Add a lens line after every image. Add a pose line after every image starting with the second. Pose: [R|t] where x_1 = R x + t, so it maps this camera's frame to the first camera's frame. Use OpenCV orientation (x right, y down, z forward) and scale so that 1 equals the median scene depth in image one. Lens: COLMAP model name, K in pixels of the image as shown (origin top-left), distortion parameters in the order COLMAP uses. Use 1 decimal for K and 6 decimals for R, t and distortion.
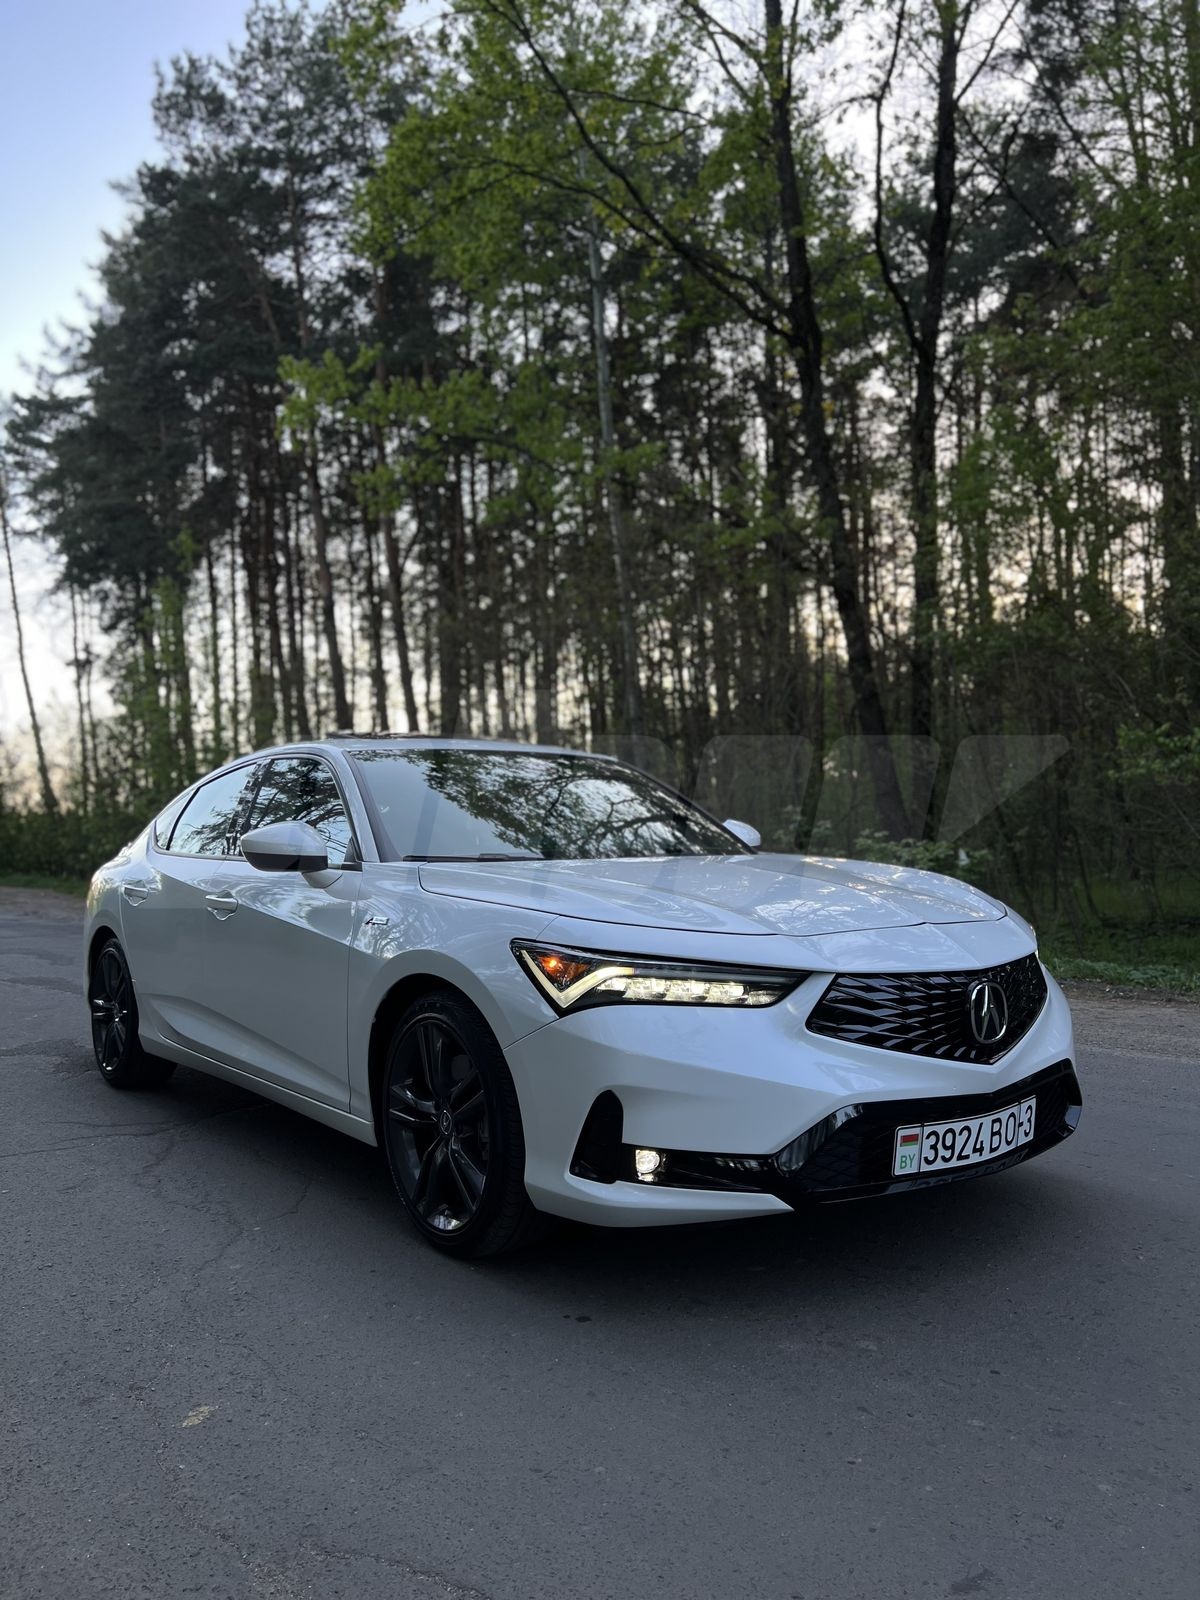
lens RADIAL K [[1217.4, 0, 600.0], [0, 1217.4, 800.0], [0, 0, 1]] dist [0.000028, -0.001776]
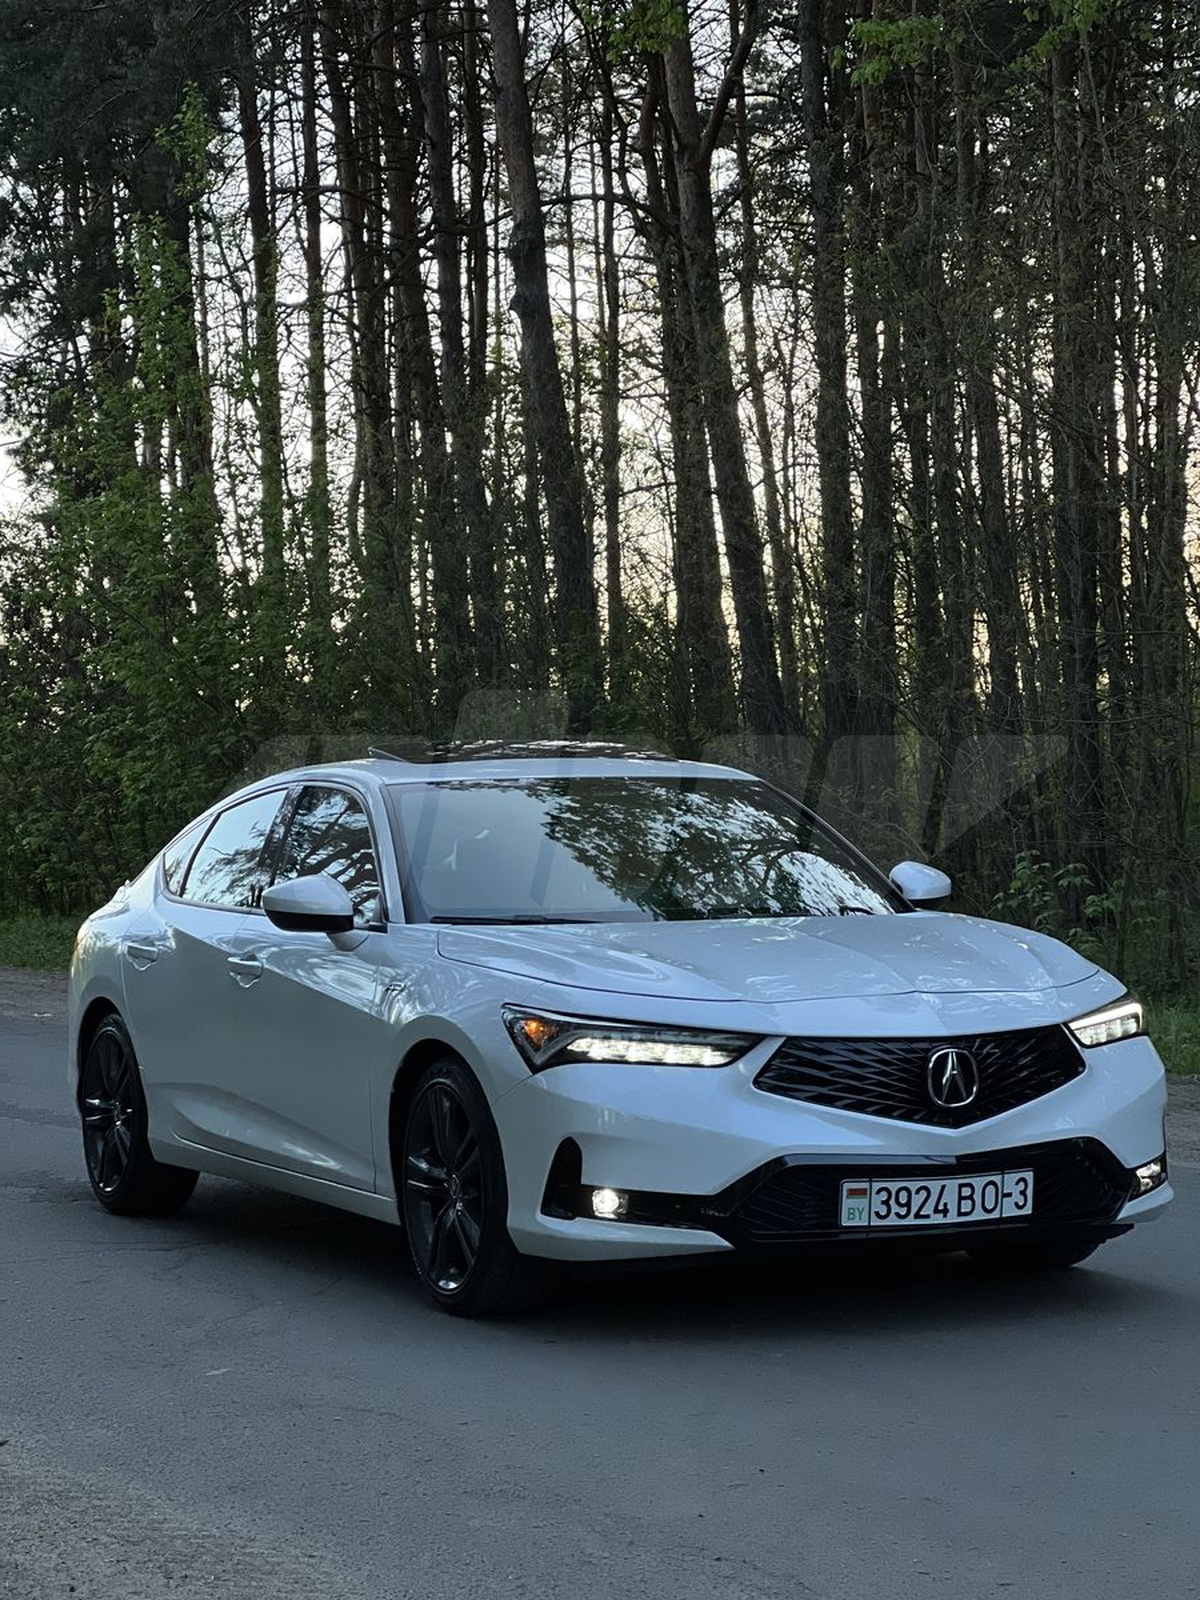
lens RADIAL K [[3584.5, 0, 600.0], [0, 3584.5, 800.0], [0, 0, 1]] dist [-0.221047, 7.359225]
pose [[0.976482, -0.001305, -0.215596, 0.676923], [0.008229, 0.999479, 0.031219, -0.155479], [0.215443, -0.032259, 0.975983, -1.988413]]
